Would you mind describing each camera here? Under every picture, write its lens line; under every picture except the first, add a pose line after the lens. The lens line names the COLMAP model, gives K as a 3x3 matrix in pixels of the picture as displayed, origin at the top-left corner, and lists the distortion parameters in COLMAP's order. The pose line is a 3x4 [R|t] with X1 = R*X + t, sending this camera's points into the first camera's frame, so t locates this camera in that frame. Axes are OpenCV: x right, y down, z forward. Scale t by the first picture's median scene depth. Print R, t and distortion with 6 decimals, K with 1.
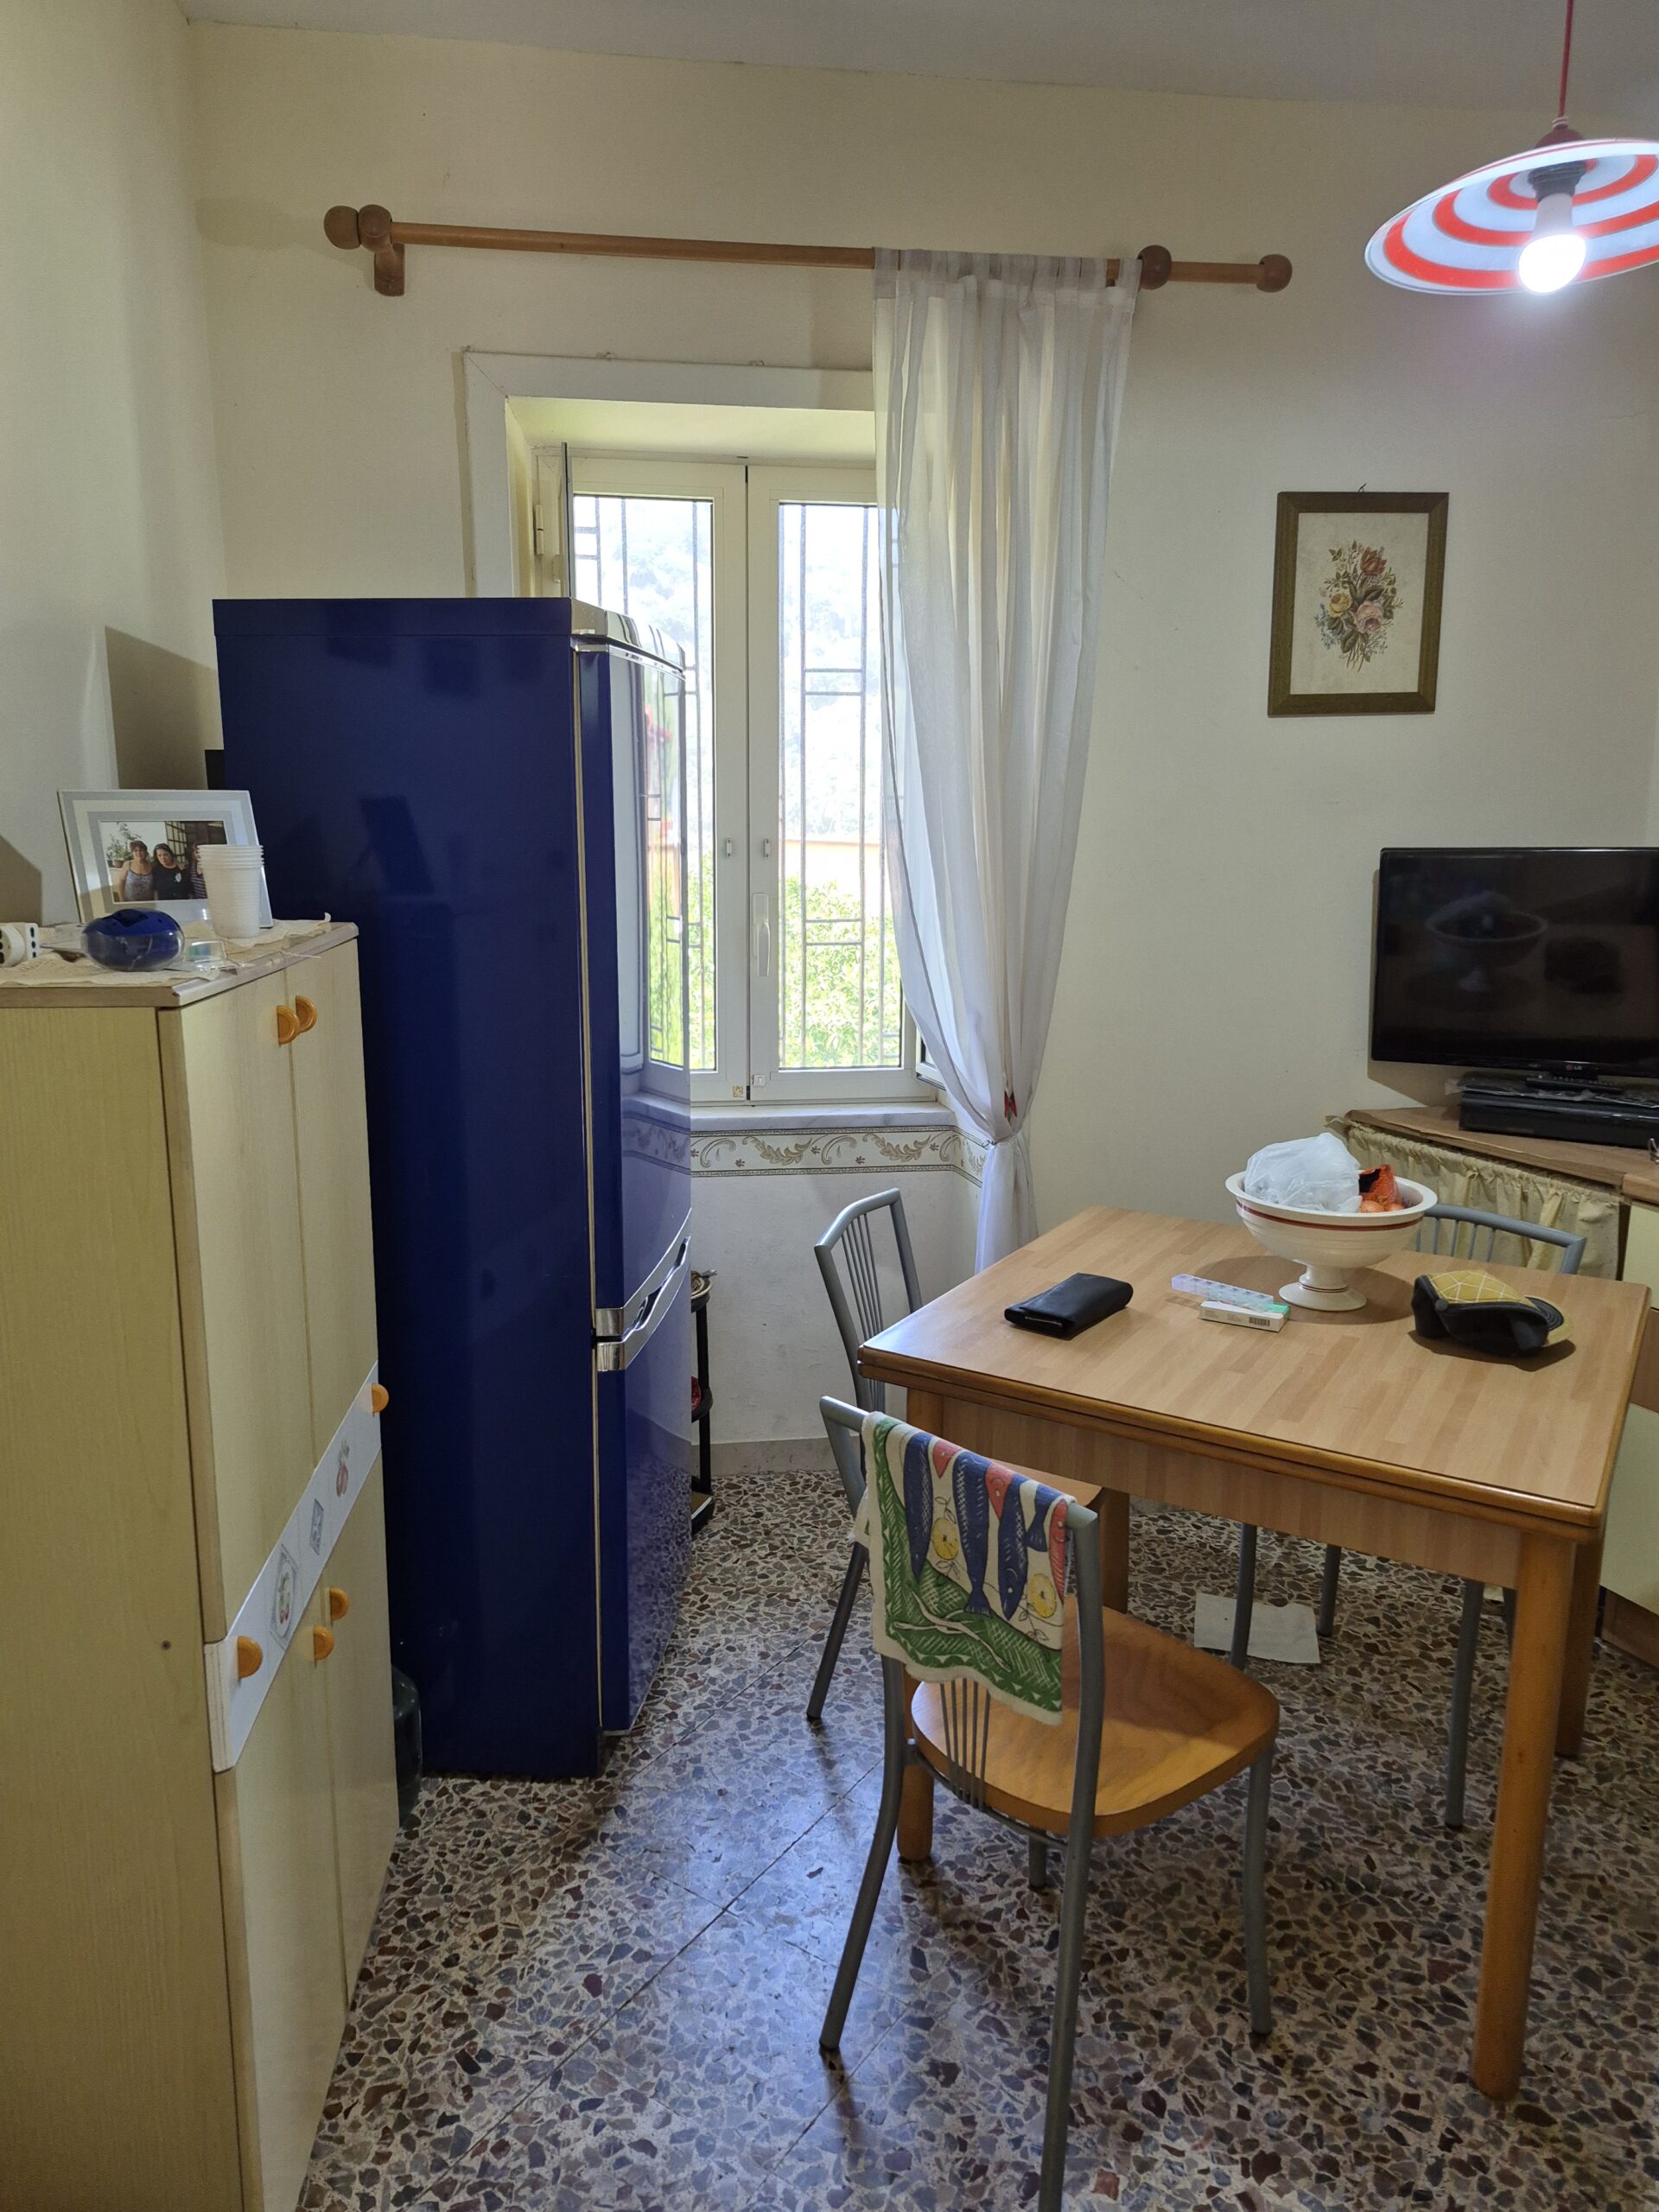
lens RADIAL K [[1553.1, 0, 808.2], [0, 1553.1, 1102.6], [0, 0, 1]] dist [0.050057, -0.032222]
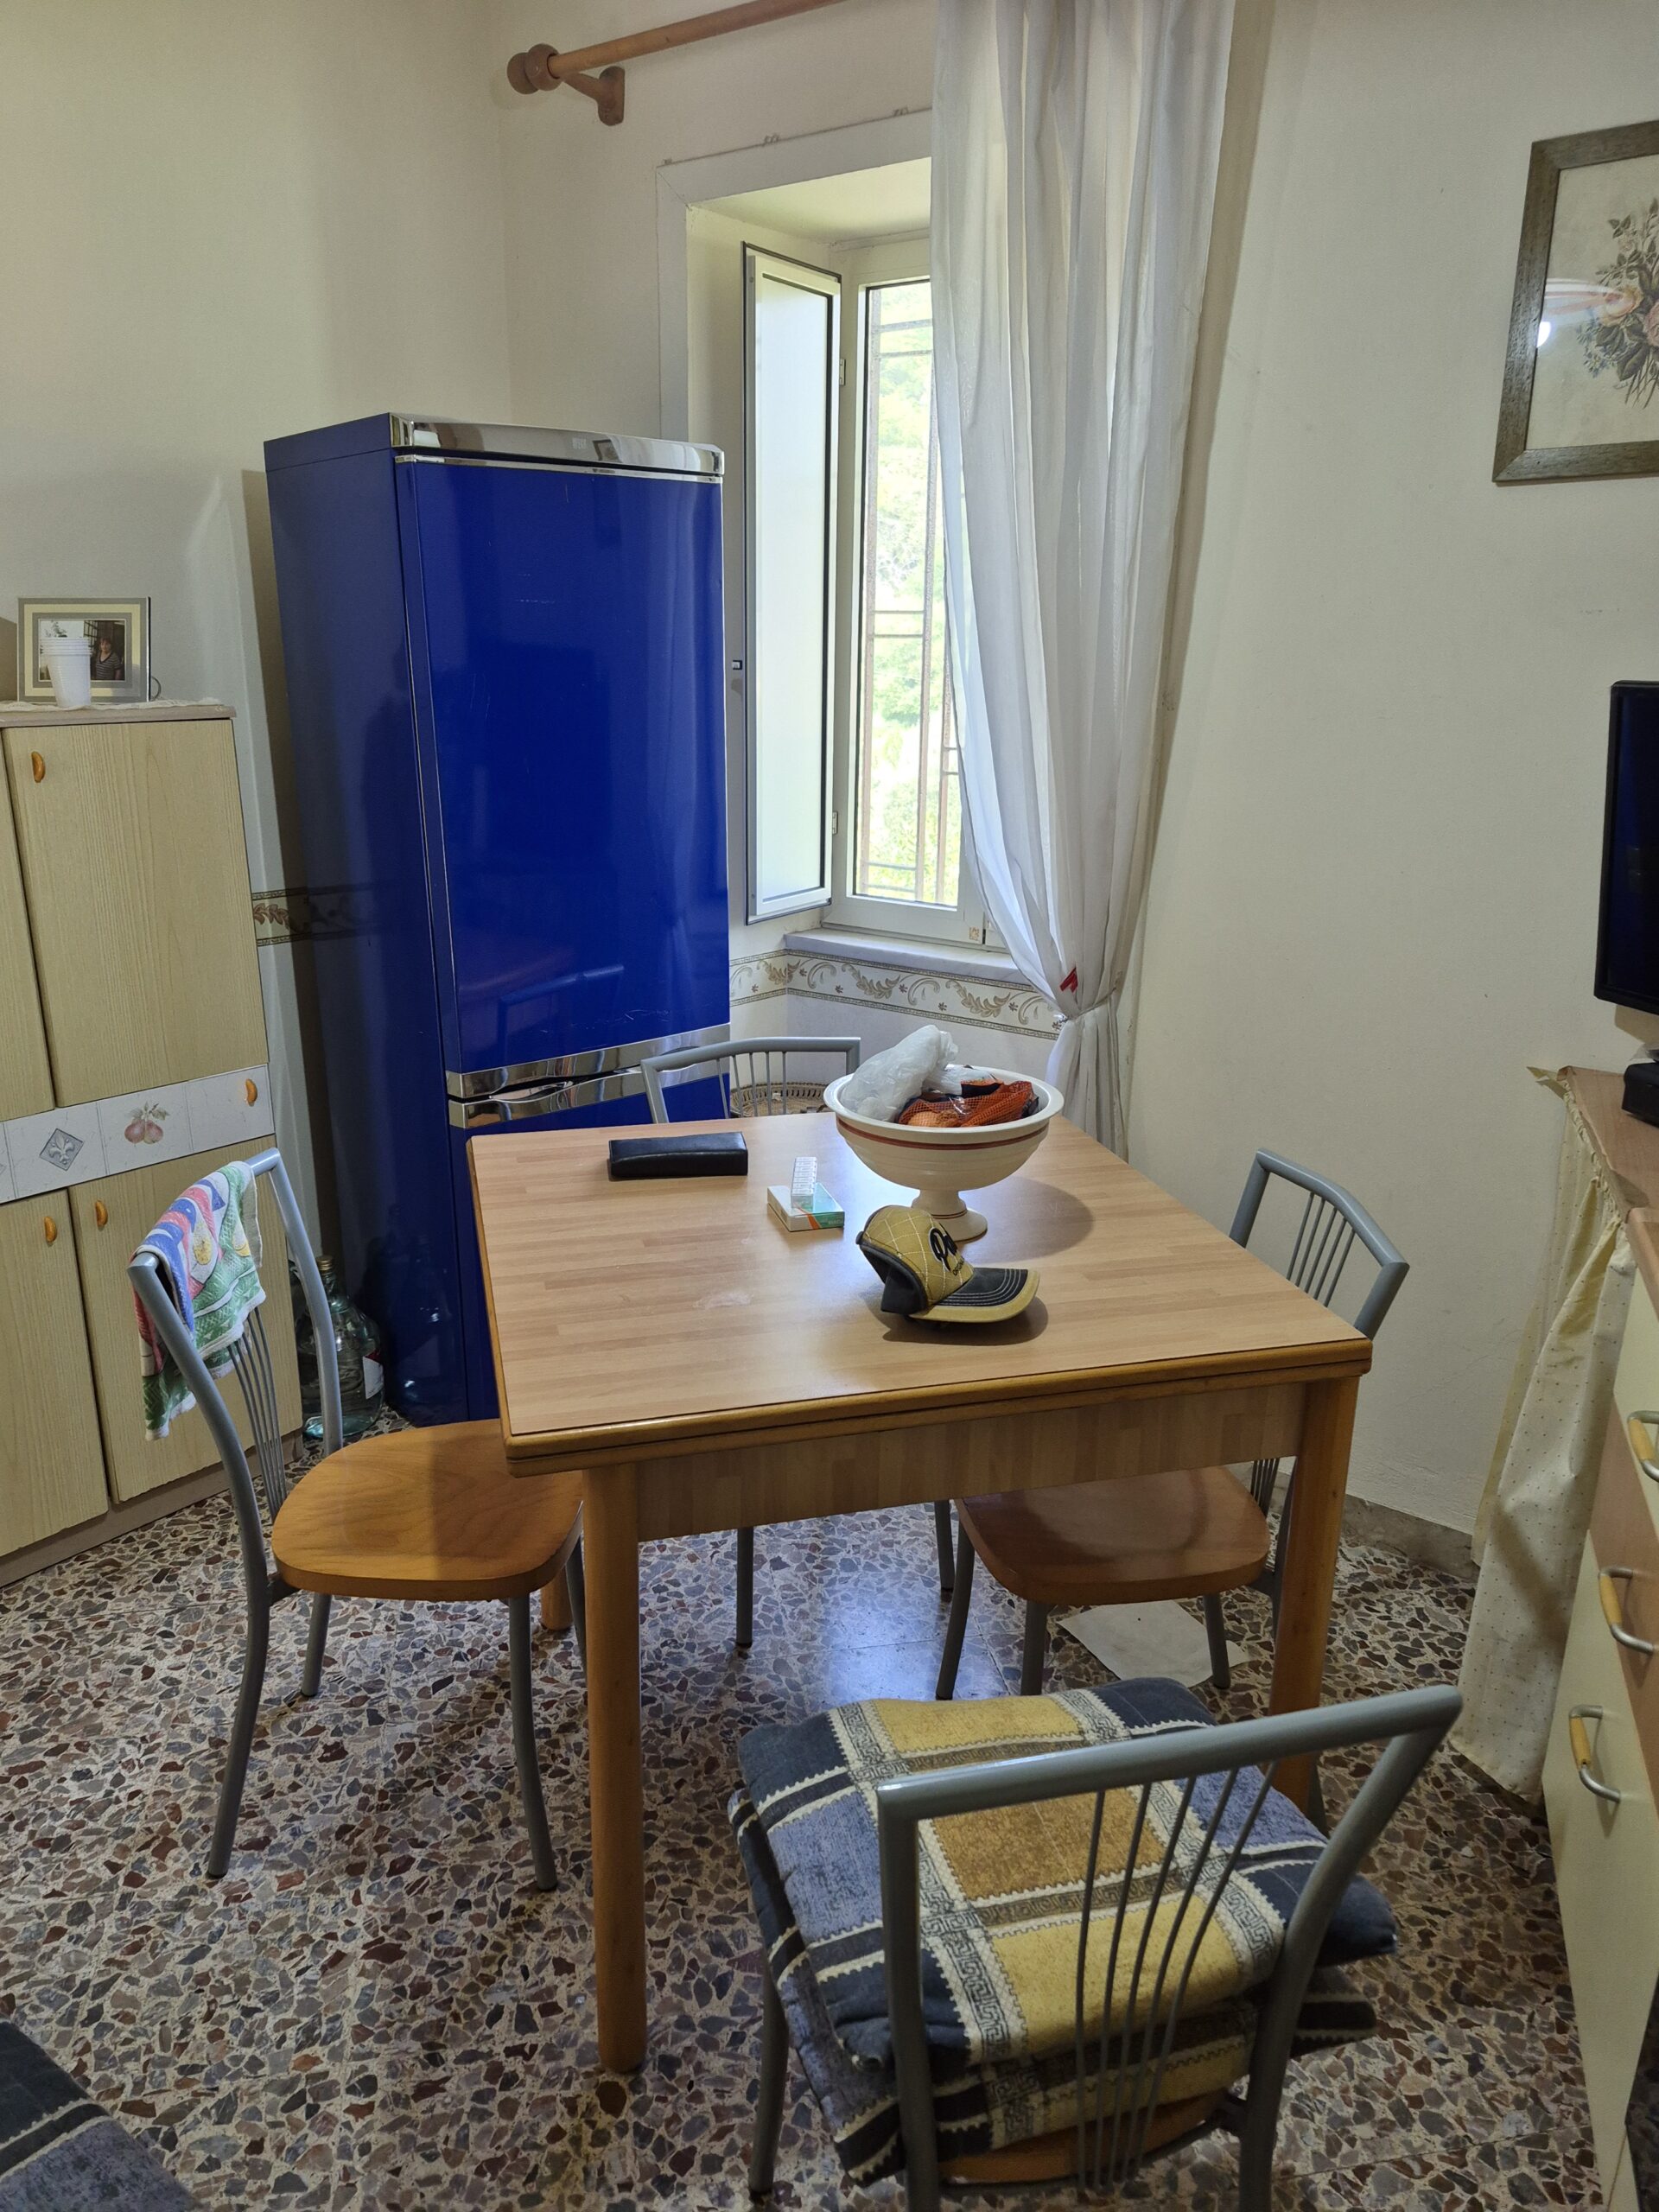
lens RADIAL K [[1598.6, 0, 794.8], [0, 1598.6, 1100.9], [0, 0, 1]] dist [0.030434, -0.007873]
pose [[0.701502, 0.210246, -0.680949, 0.882068], [-0.141307, 0.977557, 0.156252, -0.062321], [0.698518, -0.013388, 0.715467, 0.357878]]
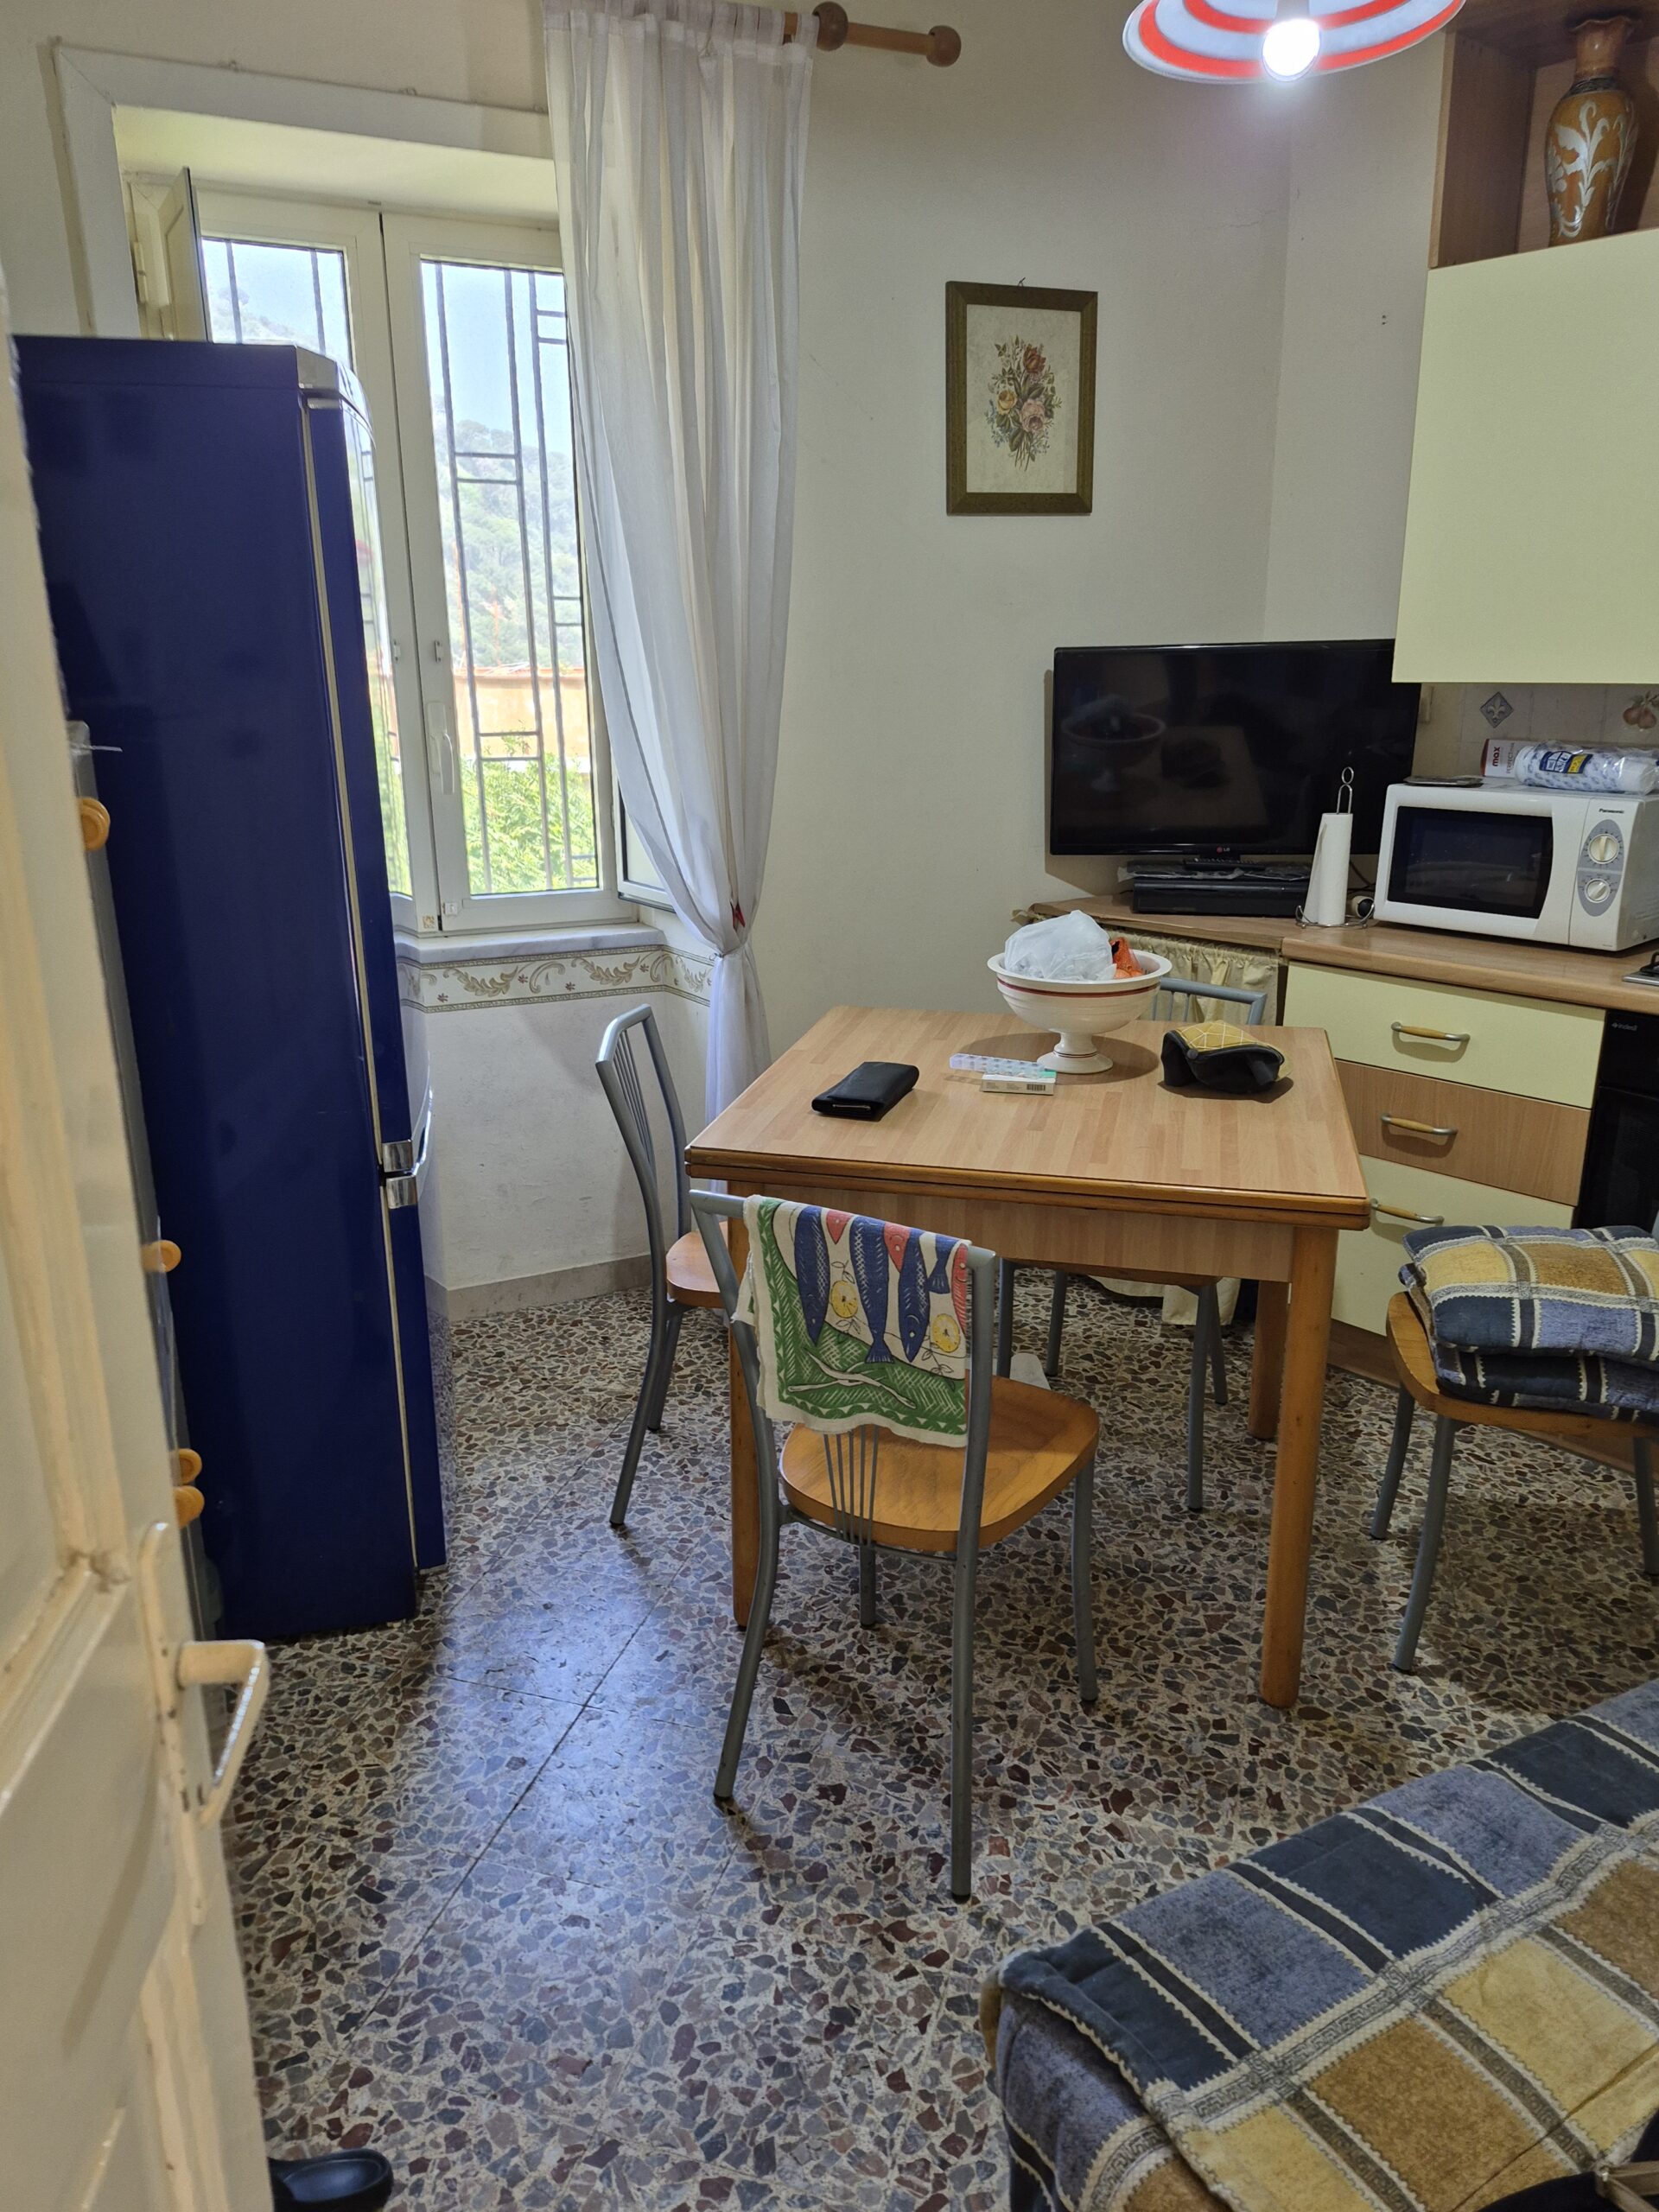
lens RADIAL K [[1558.9, 0, 833.6], [0, 1558.9, 1126.1], [0, 0, 1]] dist [0.082527, -0.093224]
pose [[0.952640, -0.100096, 0.287153, -0.156235], [0.068450, 0.990625, 0.118227, 0.029591], [-0.296295, -0.092972, 0.950561, 0.011798]]
